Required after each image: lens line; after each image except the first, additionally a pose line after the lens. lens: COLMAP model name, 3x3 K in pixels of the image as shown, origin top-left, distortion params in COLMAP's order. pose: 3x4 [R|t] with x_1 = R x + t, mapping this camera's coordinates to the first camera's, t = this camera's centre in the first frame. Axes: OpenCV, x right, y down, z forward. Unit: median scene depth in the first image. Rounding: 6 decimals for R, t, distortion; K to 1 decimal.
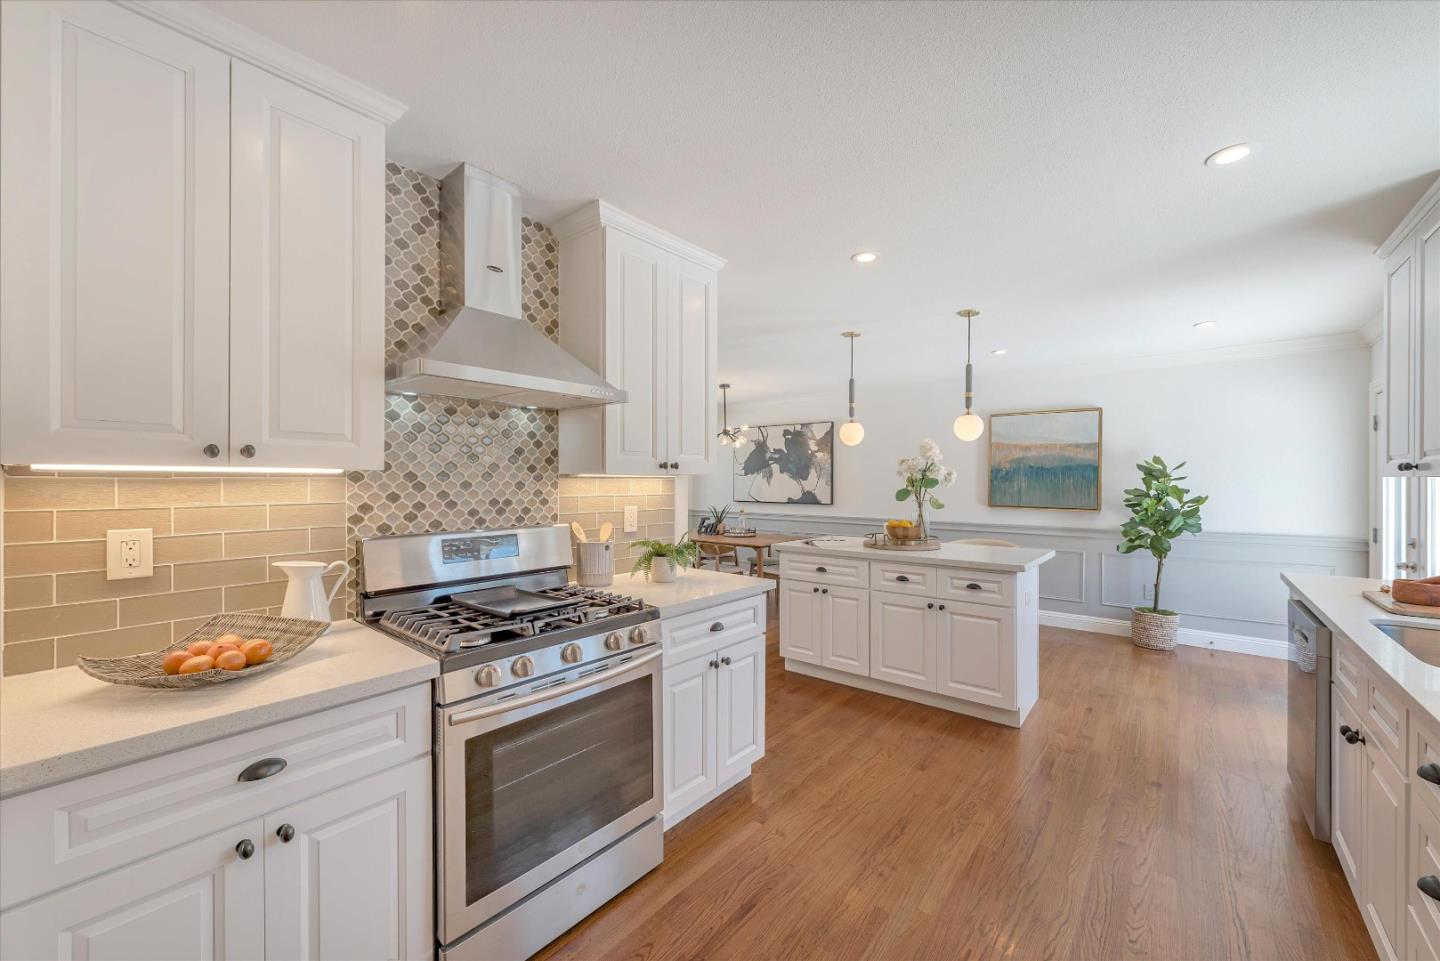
lens RADIAL K [[559.0, 0, 724.5], [0, 559.0, 478.6], [0, 0, 1]] dist [0.003300, -0.000032]
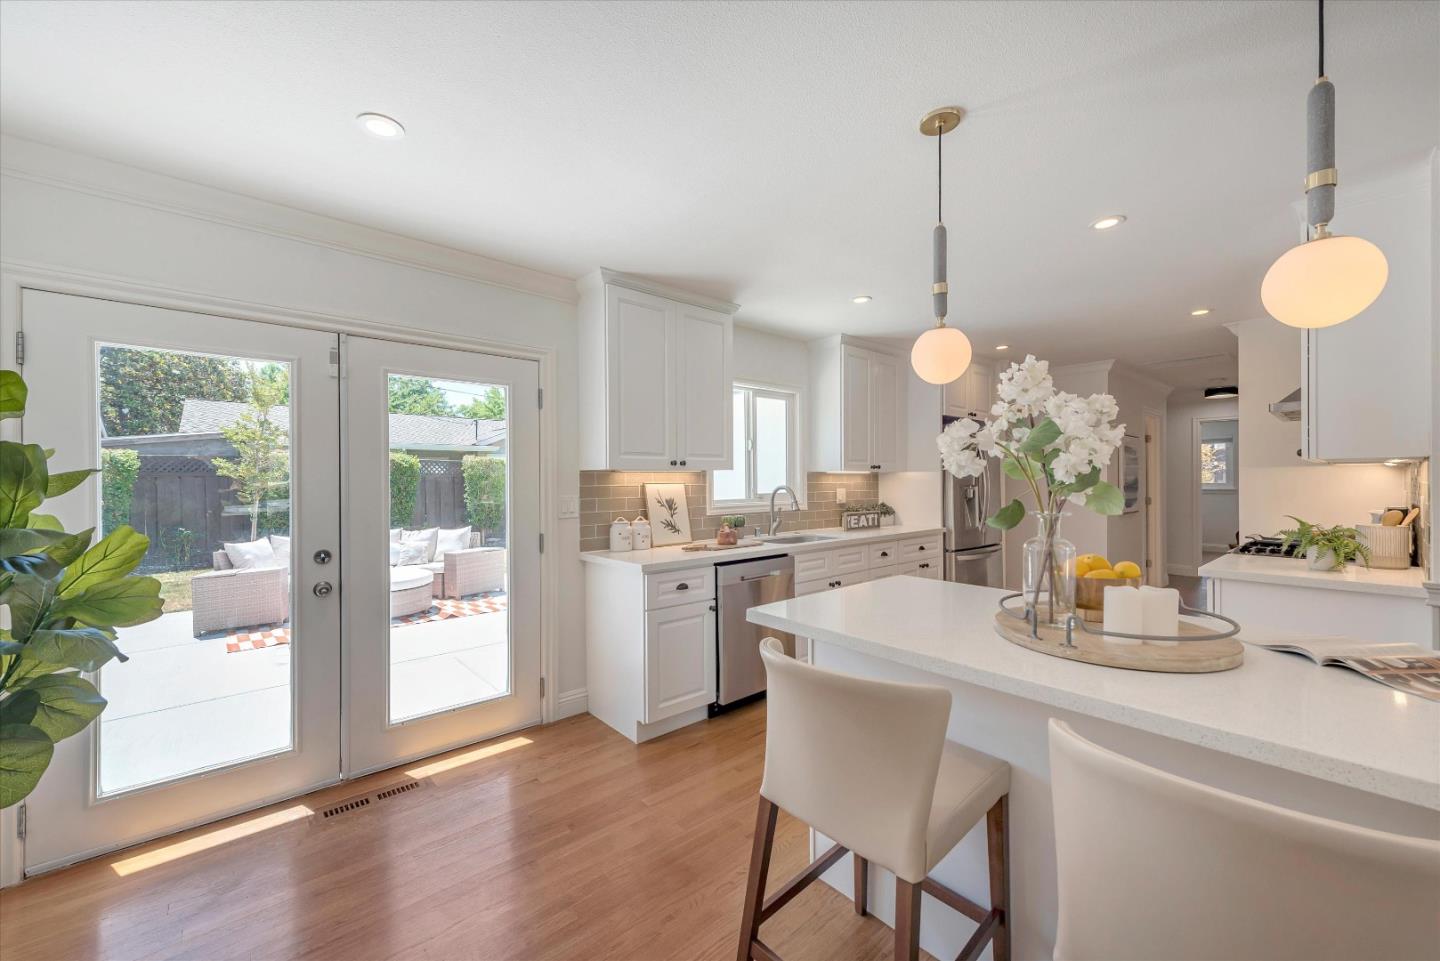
lens RADIAL K [[556.0, 0, 723.6], [0, 556.0, 487.8], [0, 0, 1]] dist [0.002026, 0.000046]
pose [[-0.987192, 0.003761, 0.159493, 0.436796], [0.005005, 0.999960, 0.007398, 0.015922], [-0.159458, 0.008101, -0.987171, 1.207162]]
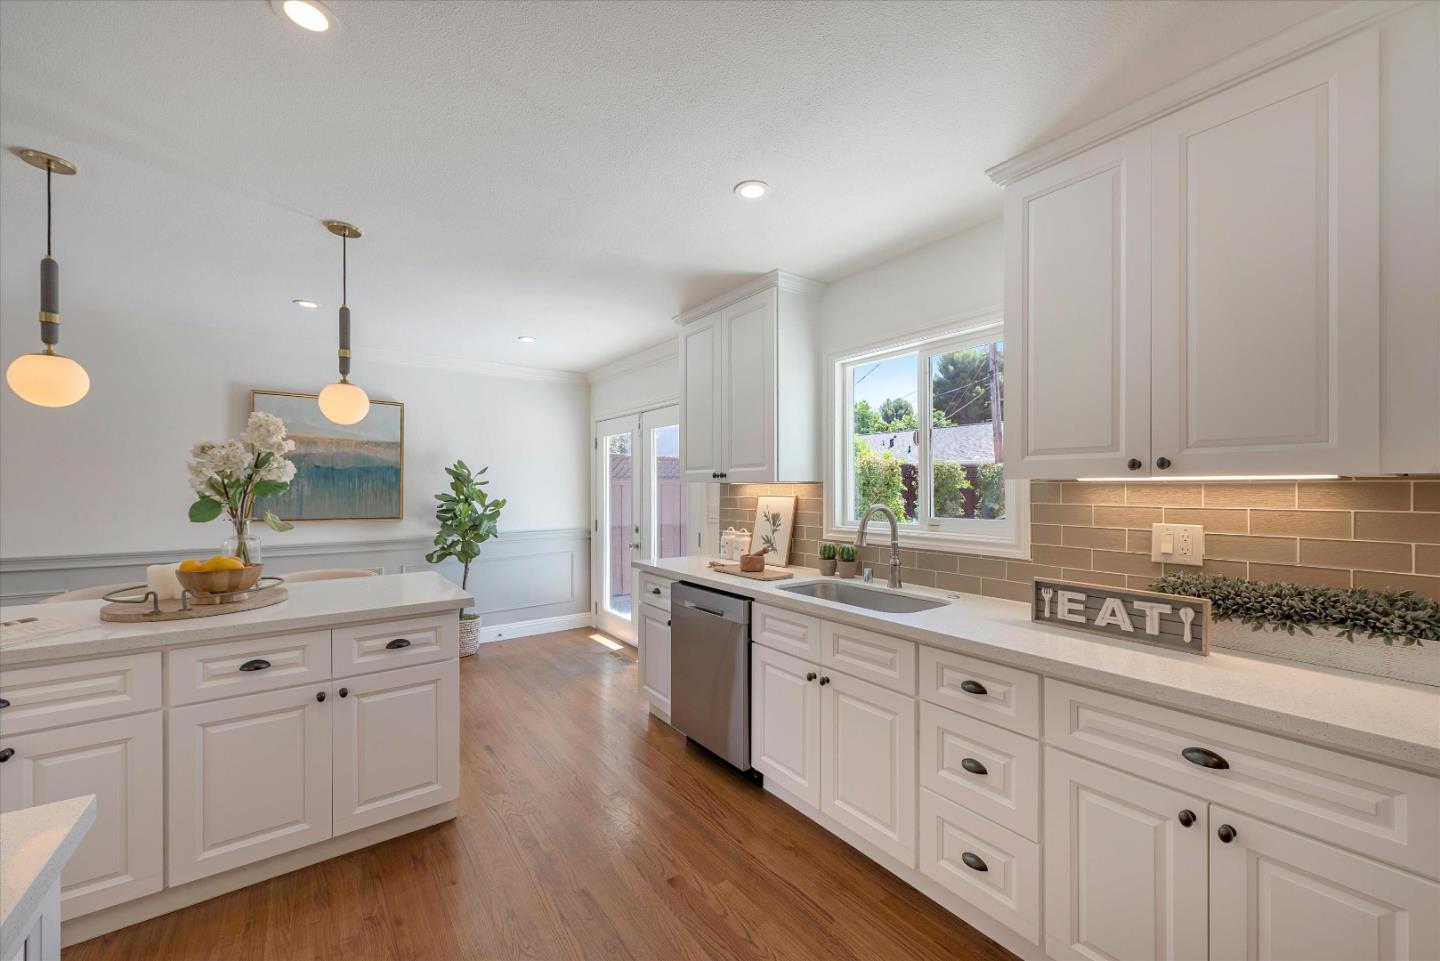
lens RADIAL K [[556.0, 0, 723.6], [0, 556.0, 487.8], [0, 0, 1]] dist [0.002026, 0.000046]
pose [[0.237443, -0.002660, 0.971398, -0.073813], [-0.005507, 0.999976, 0.004085, 0.001706], [-0.971386, -0.006319, 0.237422, 0.329323]]
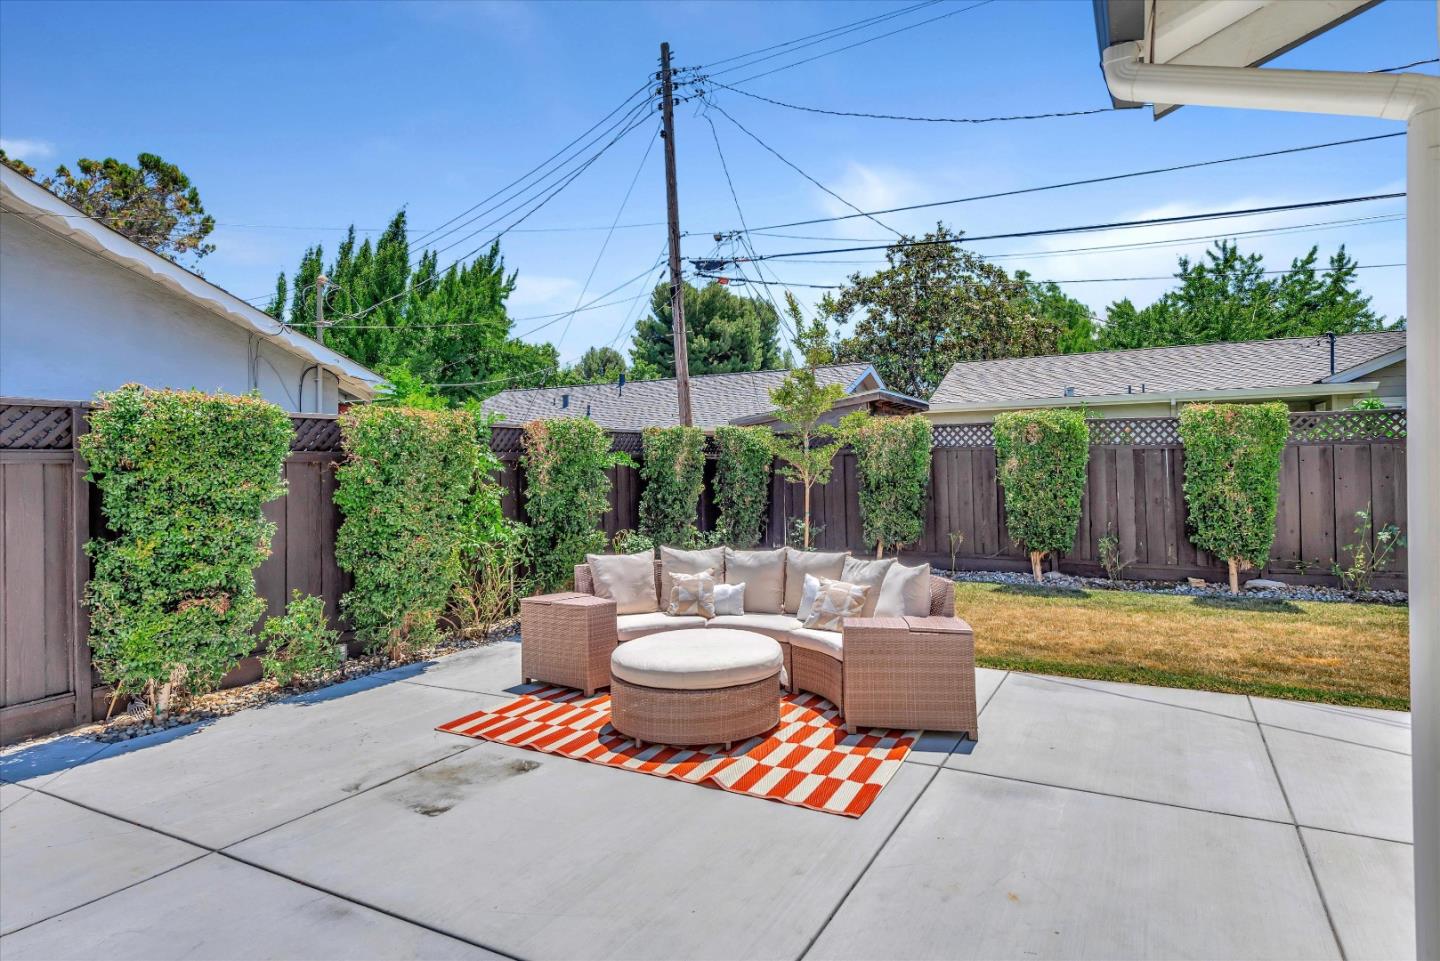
lens RADIAL K [[777.7, 0, 720.0], [0, 777.7, 480.5], [0, 0, 1]] dist [0.003970, -0.000079]
pose [[-0.200296, -0.015062, 0.979620, 0.541516], [0.008862, 0.999813, 0.017185, 0.011342], [-0.979695, 0.012124, -0.200125, 0.004669]]
